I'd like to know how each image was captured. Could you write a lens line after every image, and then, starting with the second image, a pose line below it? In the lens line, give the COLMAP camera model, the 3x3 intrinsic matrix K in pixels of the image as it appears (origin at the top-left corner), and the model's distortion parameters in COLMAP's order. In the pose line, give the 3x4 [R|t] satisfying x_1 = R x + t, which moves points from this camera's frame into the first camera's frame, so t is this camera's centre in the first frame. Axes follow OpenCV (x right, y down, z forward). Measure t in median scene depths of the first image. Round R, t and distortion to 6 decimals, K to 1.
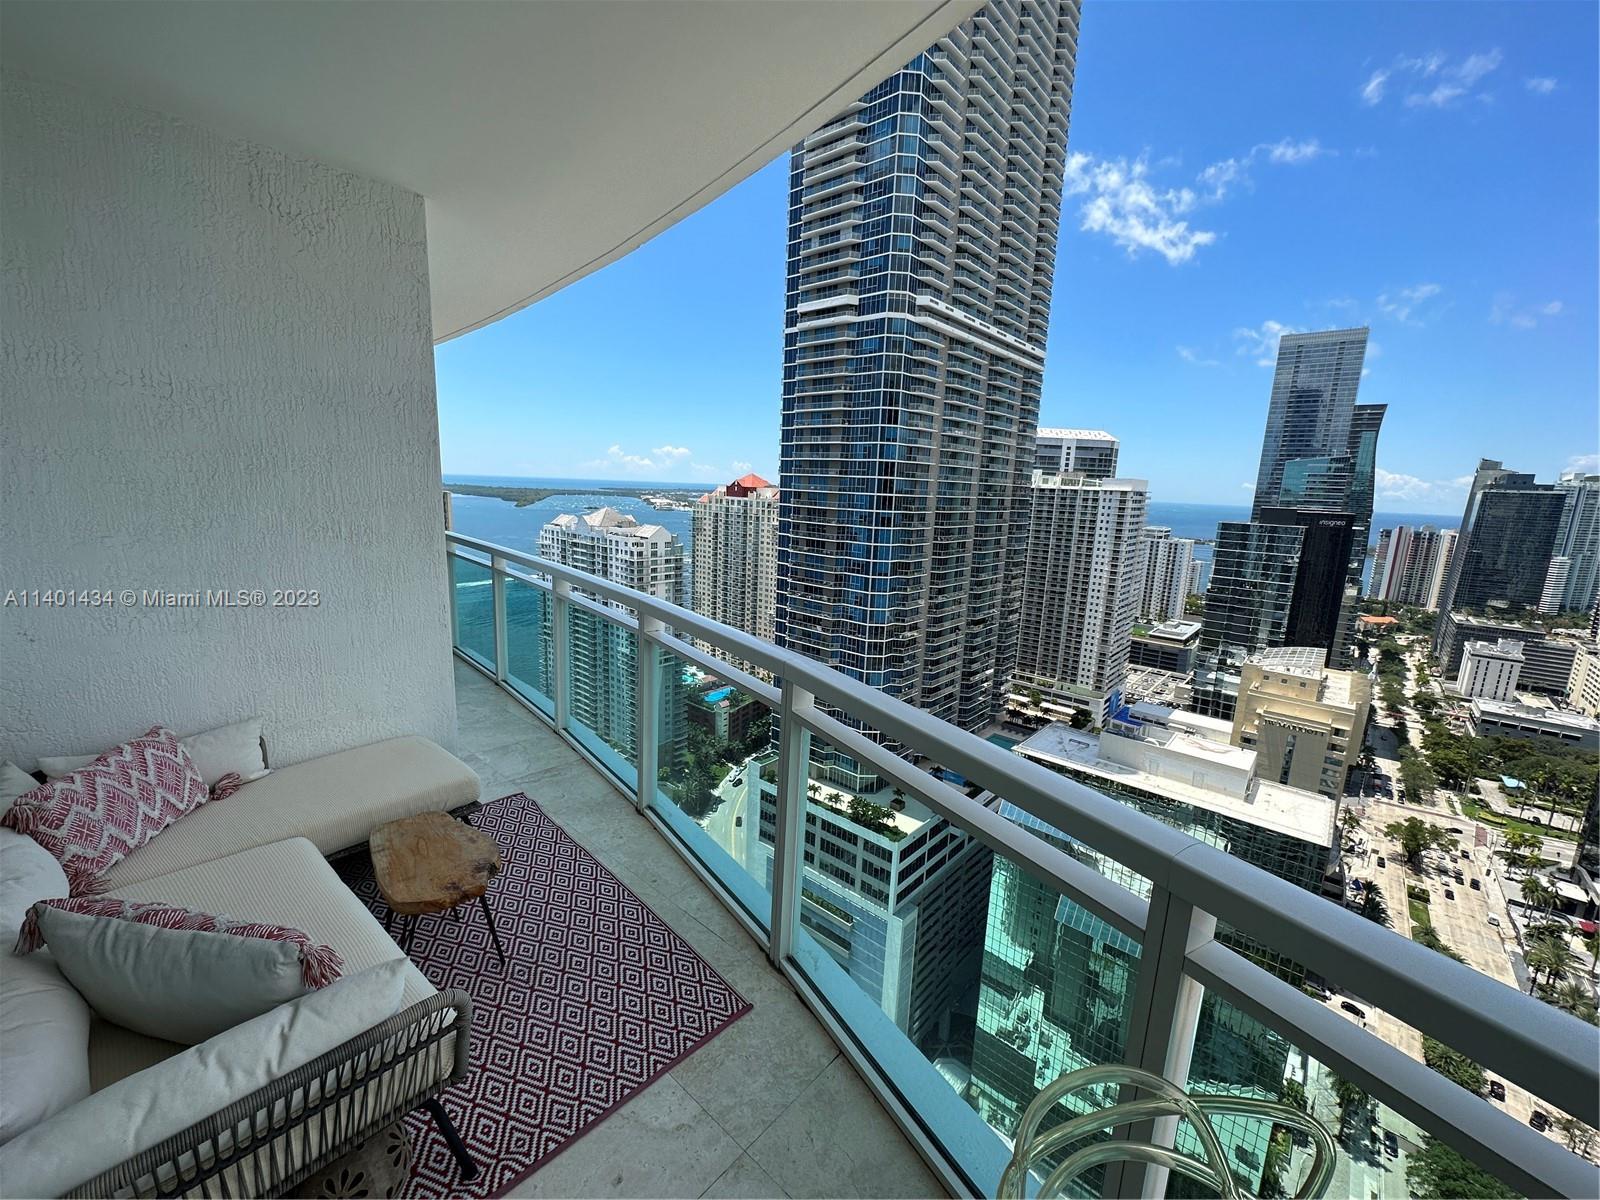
lens RADIAL K [[635.0, 0, 800.9], [0, 635.0, 599.8], [0, 0, 1]] dist [-0.002094, 0.000430]
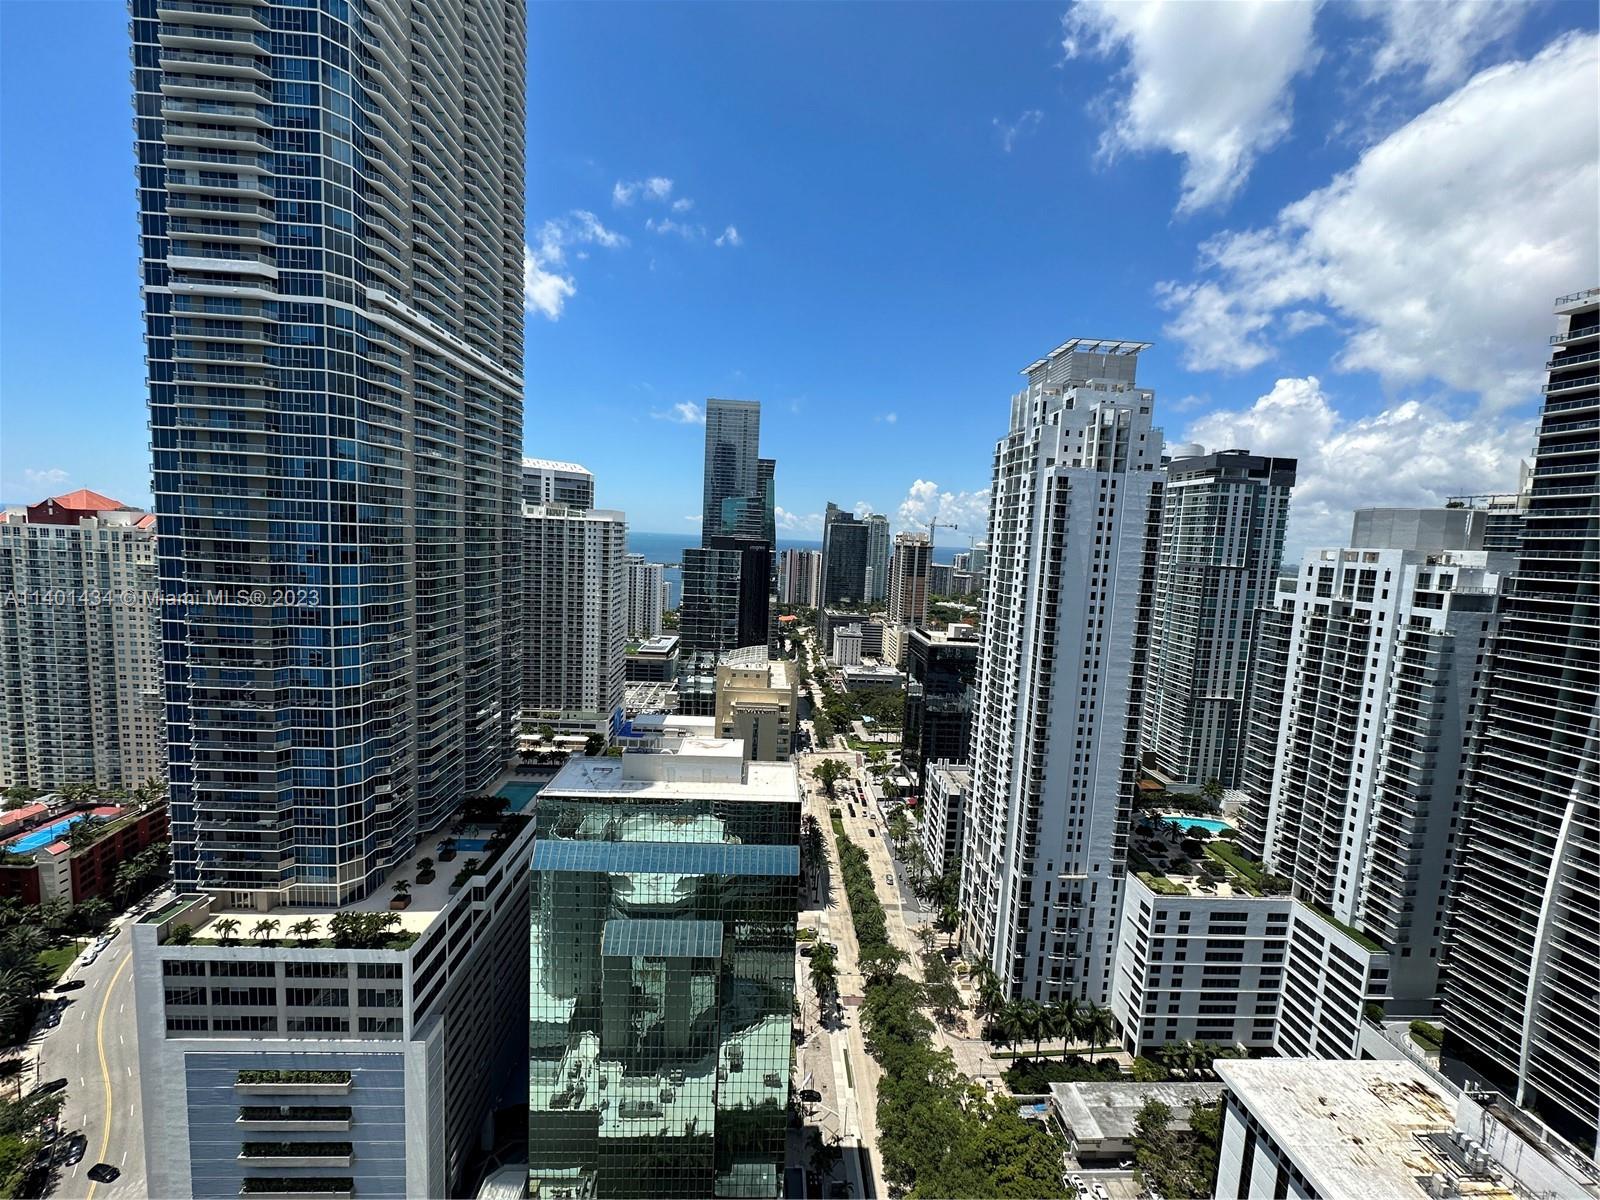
lens RADIAL K [[635.0, 0, 795.6], [0, 635.0, 600.4], [0, 0, 1]] dist [-0.002094, 0.000430]
pose [[0.720570, -0.074427, 0.689377, -0.012680], [0.104920, 0.994478, -0.002301, -0.006001], [-0.685399, 0.073987, 0.724399, 0.028513]]
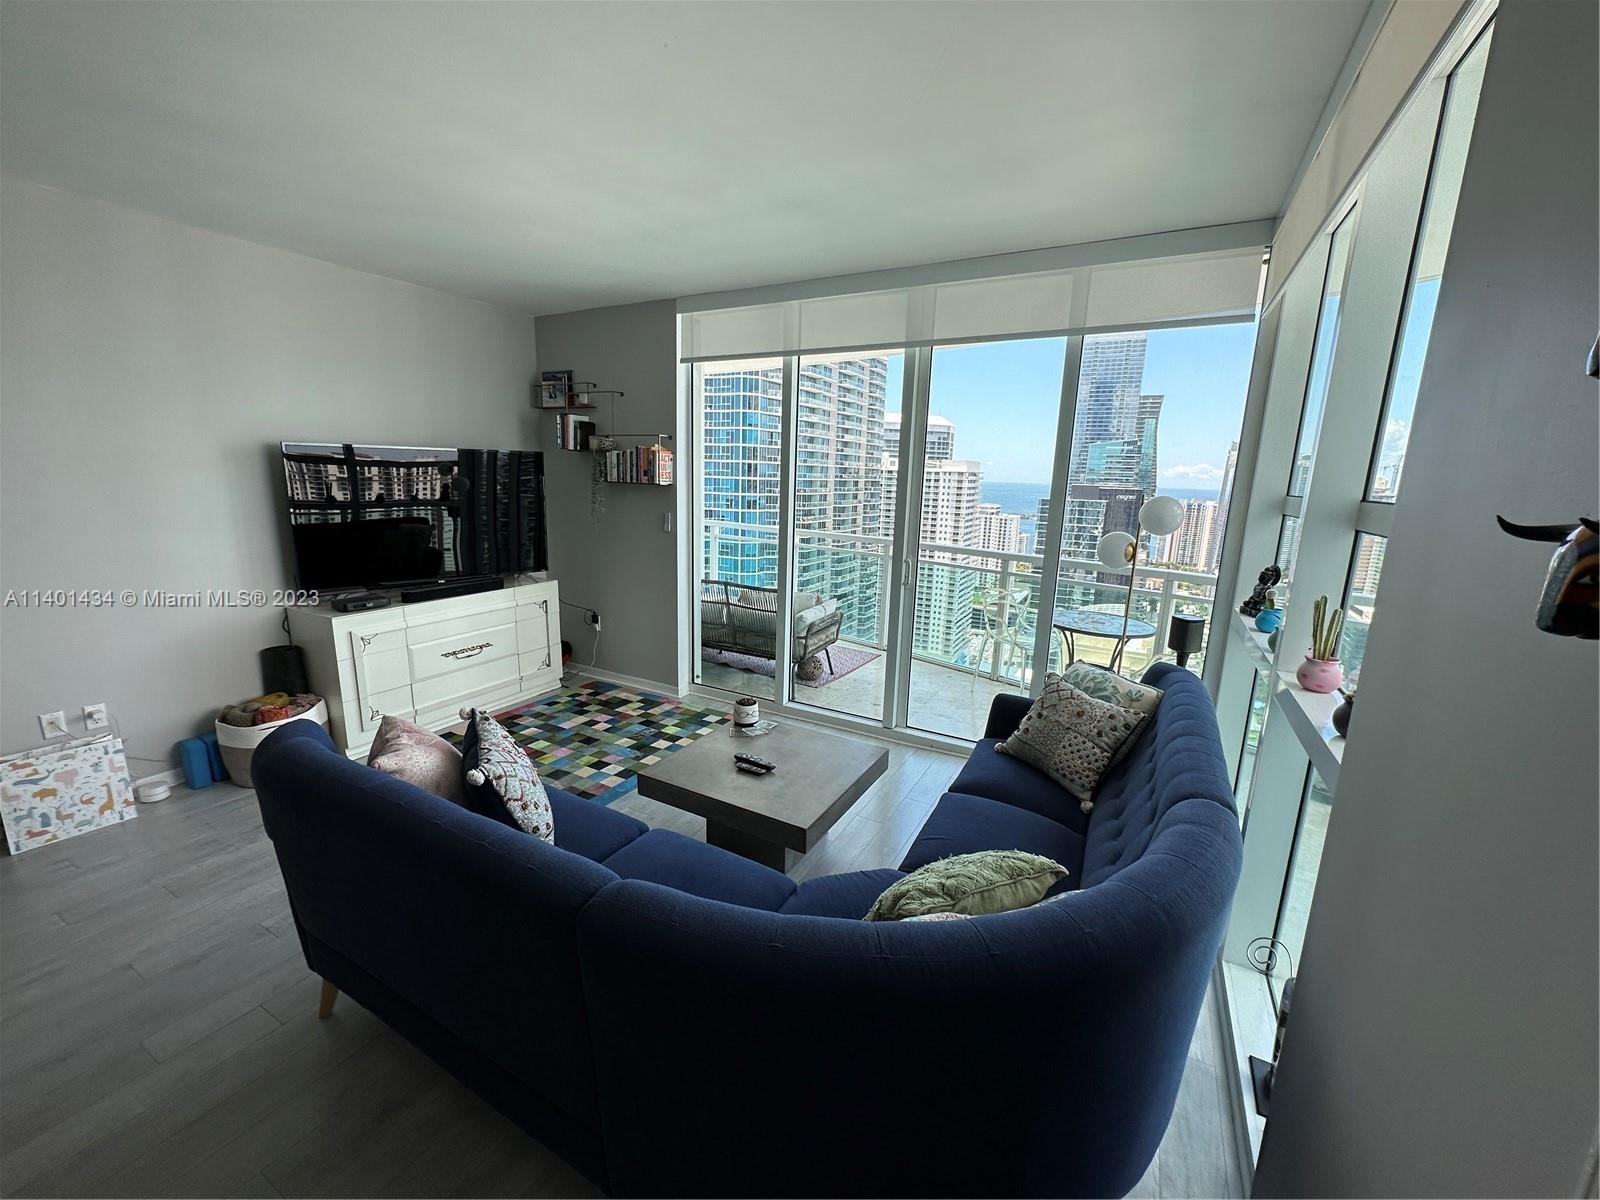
lens RADIAL K [[635.0, 0, 800.6], [0, 635.0, 601.3], [0, 0, 1]] dist [-0.002094, 0.000430]
pose [[0.975046, -0.055335, 0.214996, -0.016134], [0.049471, 0.998244, 0.032566, 0.004398], [-0.216421, -0.021117, 0.976072, -0.028614]]
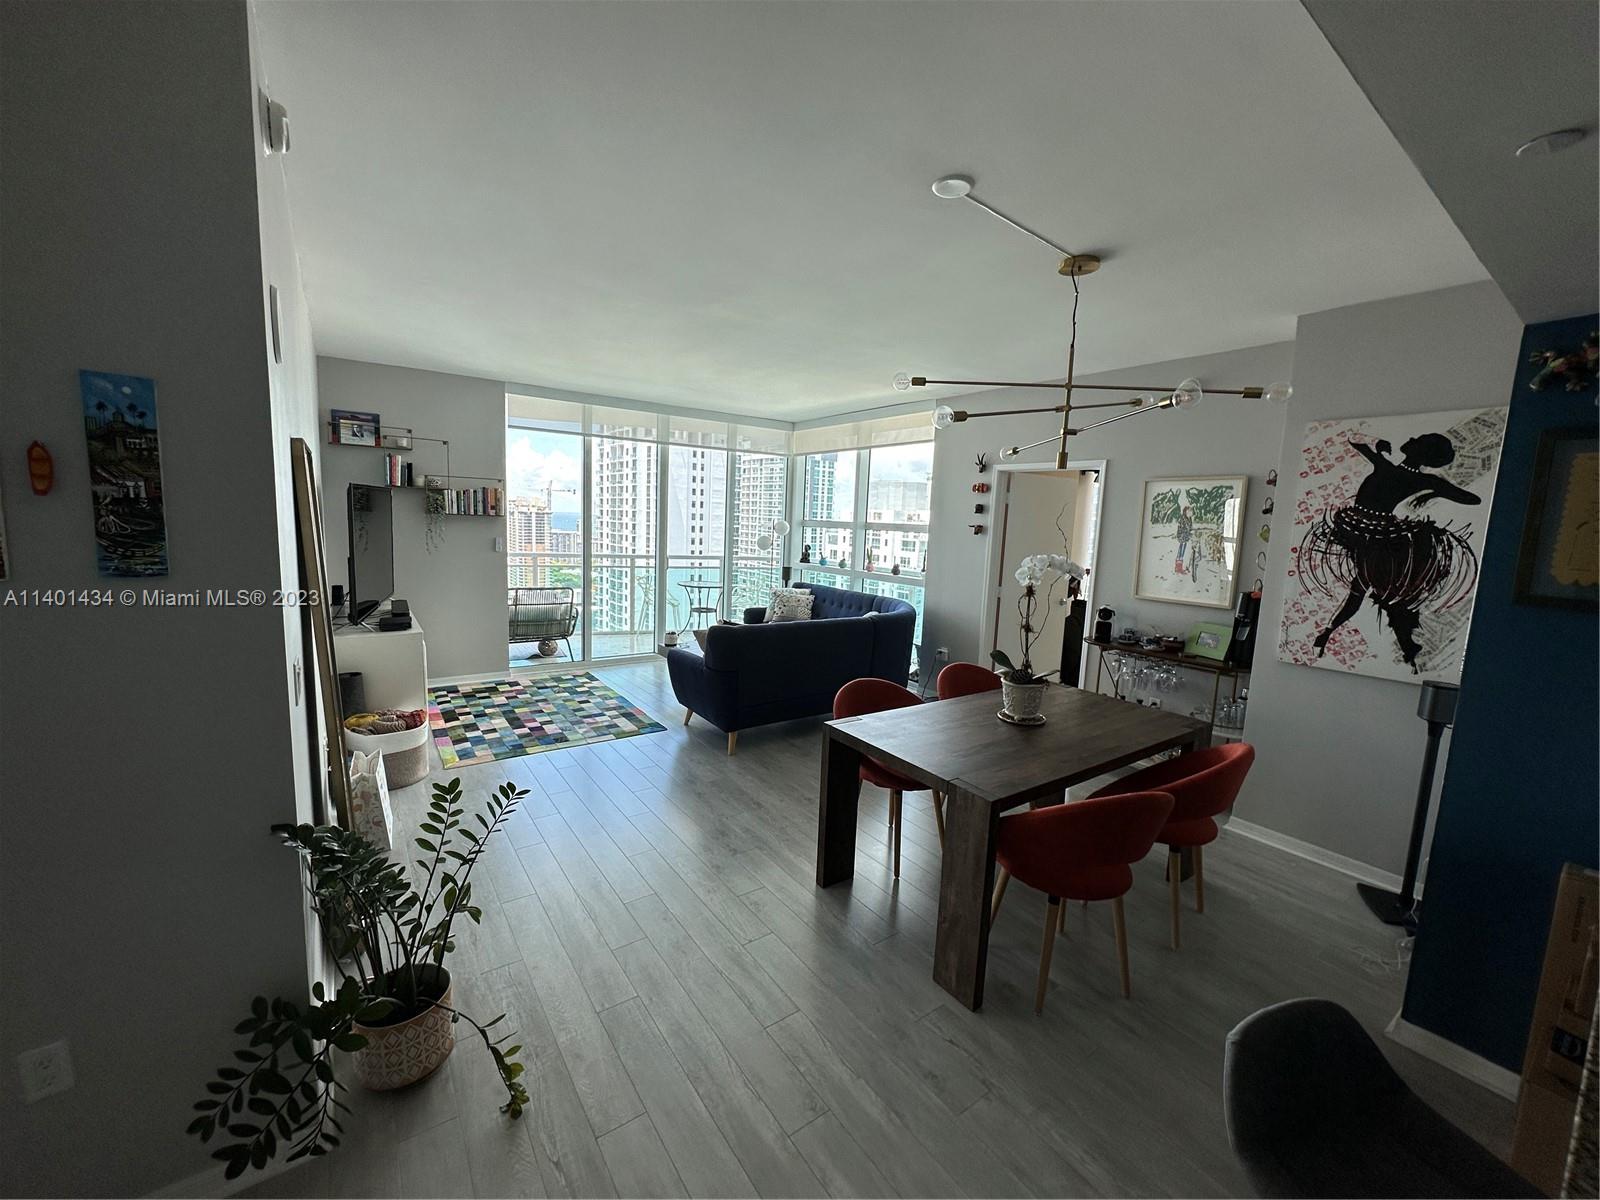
lens RADIAL K [[635.0, 0, 797.5], [0, 635.0, 600.0], [0, 0, 1]] dist [-0.002094, 0.000430]
pose [[0.229372, -0.155972, 0.960761, -1.139425], [0.145820, 0.981444, 0.124516, -0.058076], [-0.962354, 0.111538, 0.247859, 0.089111]]
